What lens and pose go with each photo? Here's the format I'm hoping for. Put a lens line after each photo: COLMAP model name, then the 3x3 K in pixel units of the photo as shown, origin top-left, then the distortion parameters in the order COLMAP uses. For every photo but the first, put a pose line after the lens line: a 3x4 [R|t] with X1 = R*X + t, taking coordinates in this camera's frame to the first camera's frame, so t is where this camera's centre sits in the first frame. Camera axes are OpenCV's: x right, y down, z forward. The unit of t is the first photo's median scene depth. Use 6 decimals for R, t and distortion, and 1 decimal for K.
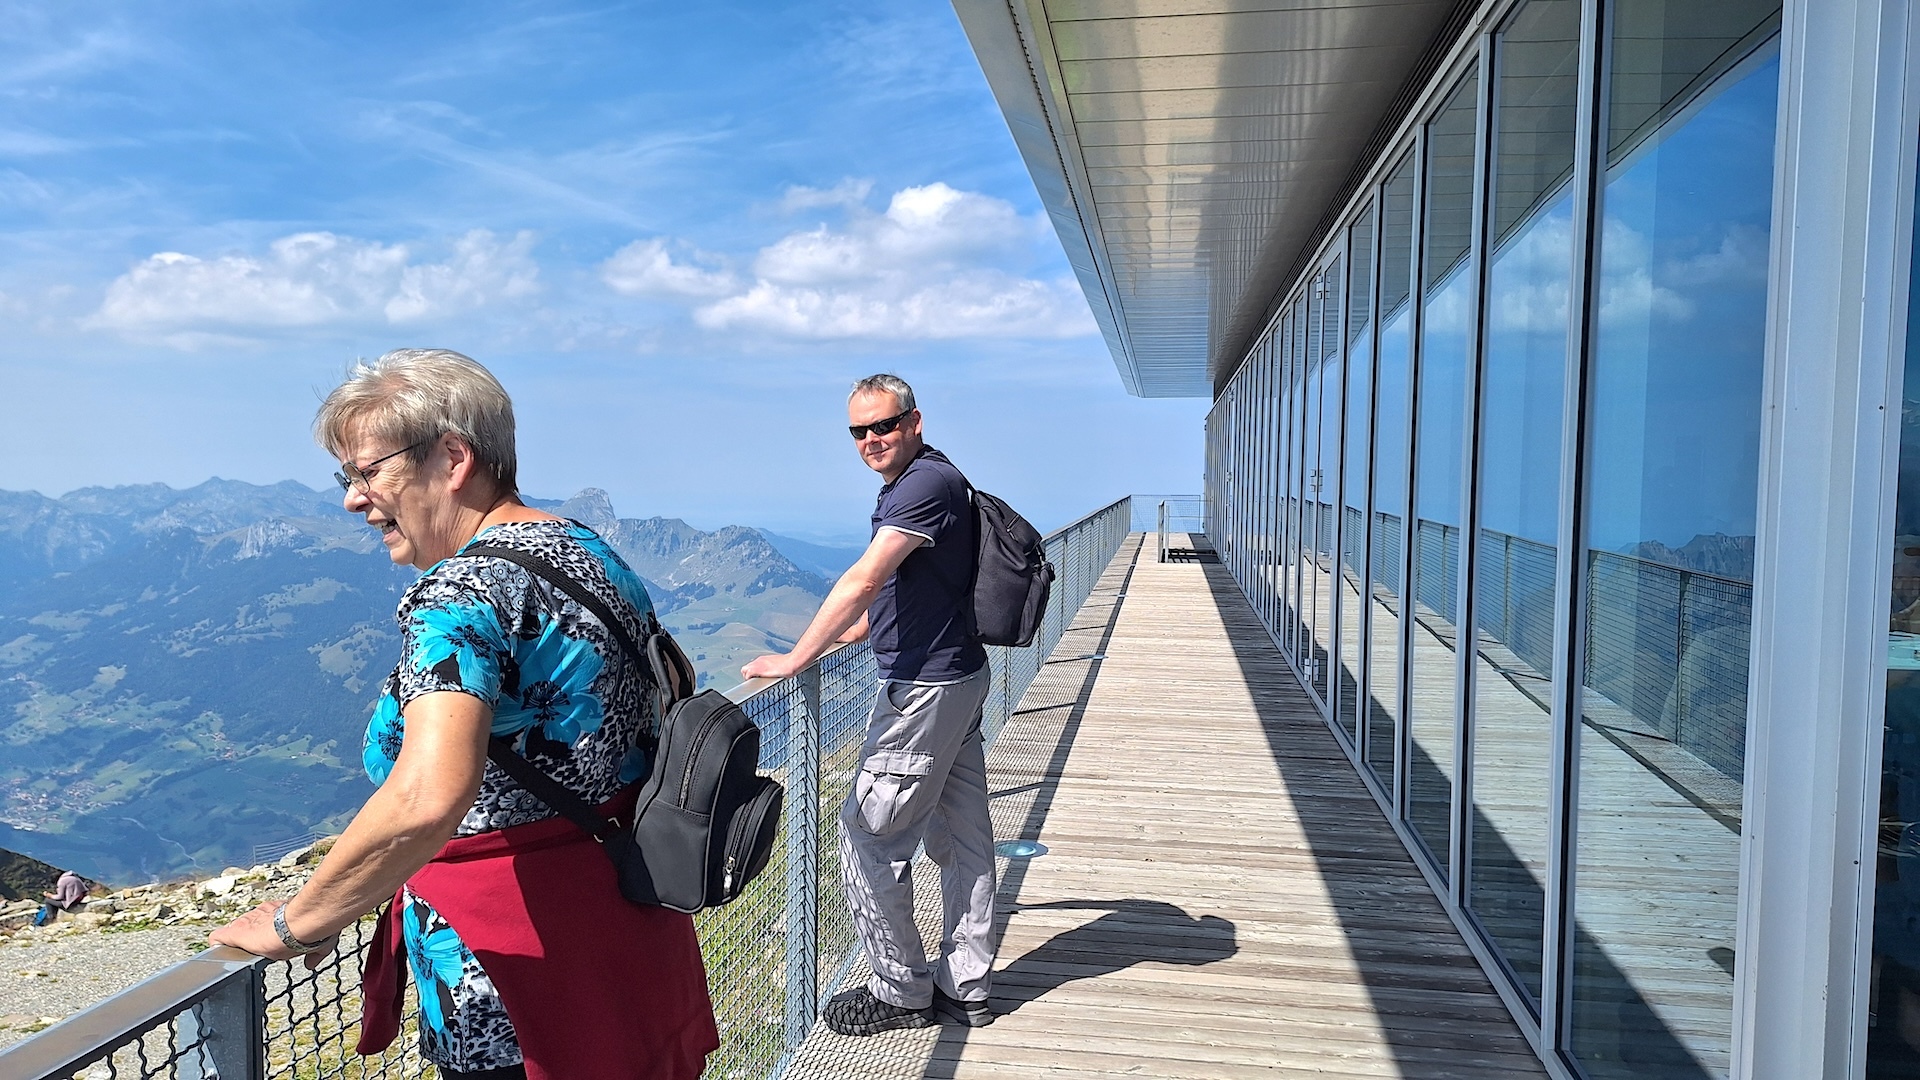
lens RADIAL K [[1332.2, 0, 956.0], [0, 1332.2, 558.9], [0, 0, 1]] dist [0.031407, -0.002015]
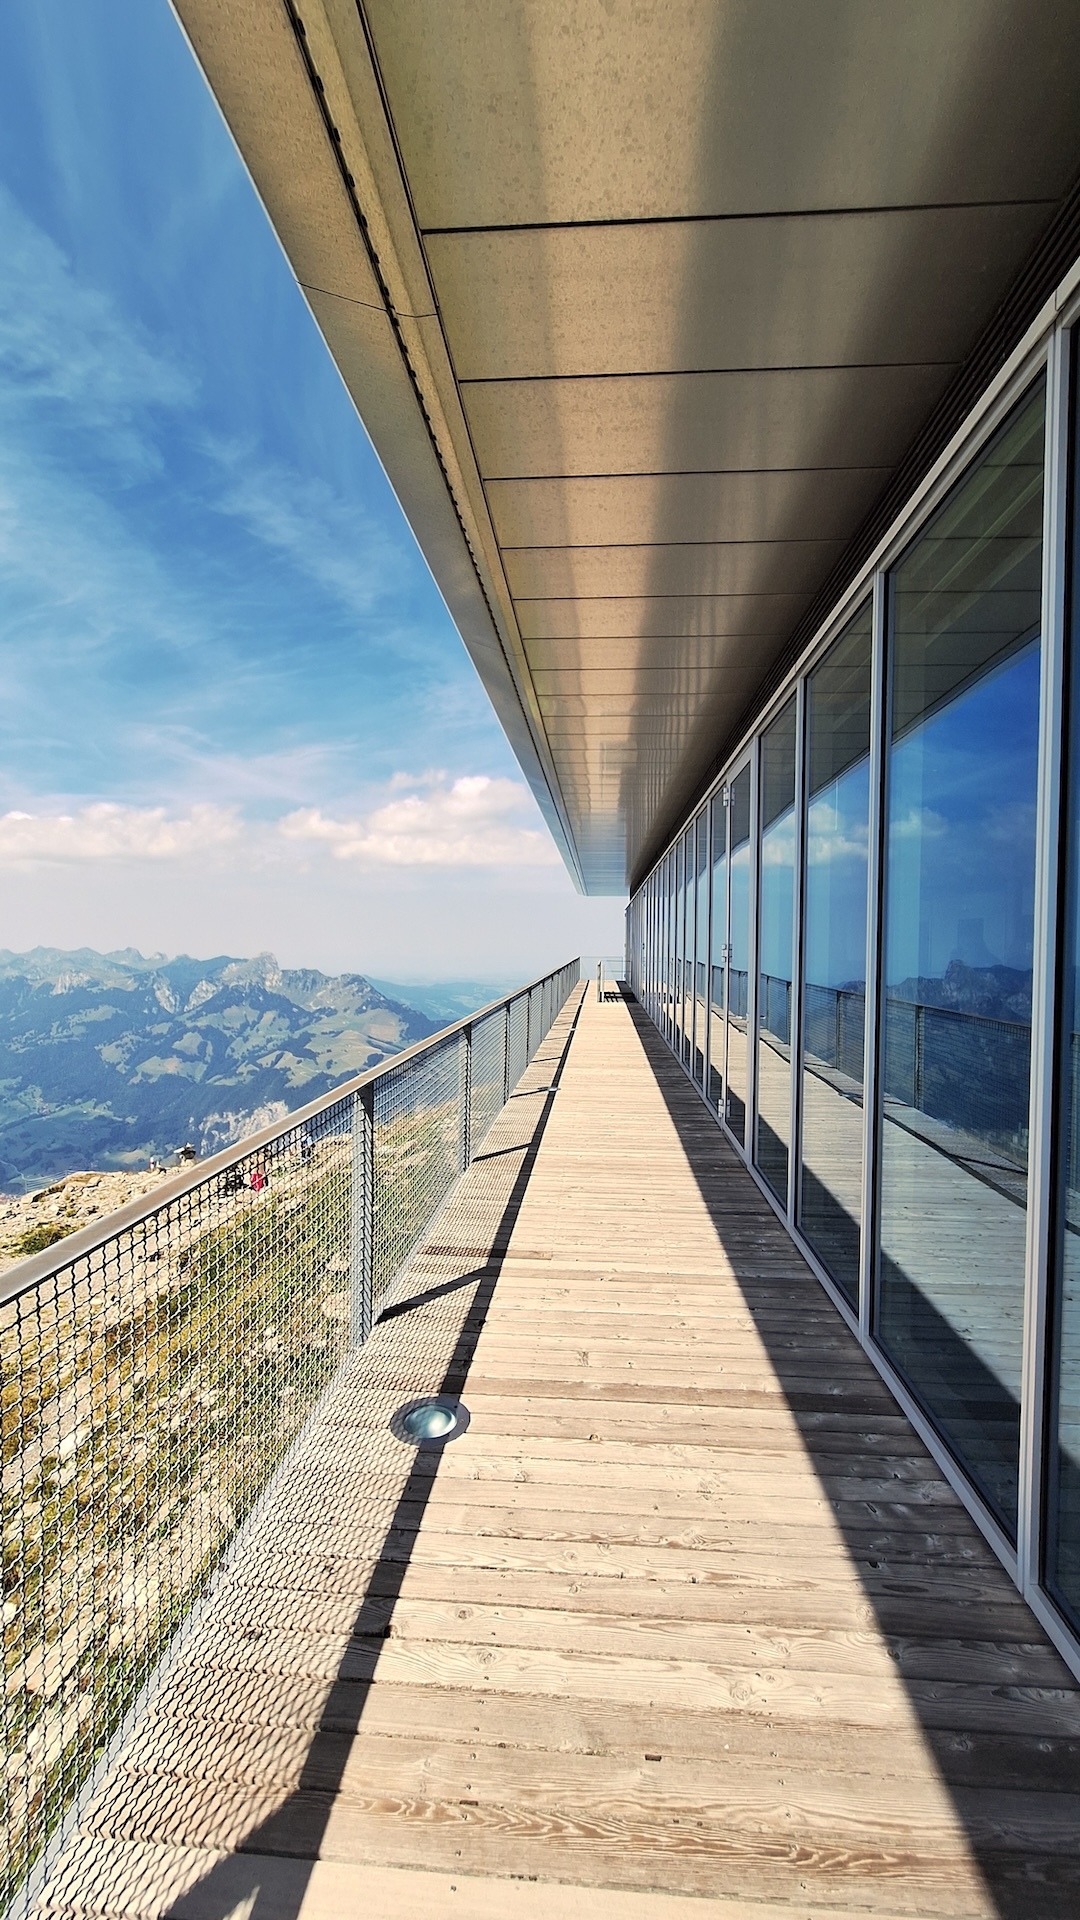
lens RADIAL K [[757.9, 0, 540.0], [0, 757.9, 960.0], [0, 0, 1]] dist [0.000260, 0.000040]
pose [[0.997098, -0.003736, 0.076037, 0.029063], [0.006787, 0.999180, -0.039912, -0.015734], [-0.075825, 0.040312, 0.996306, 0.198766]]
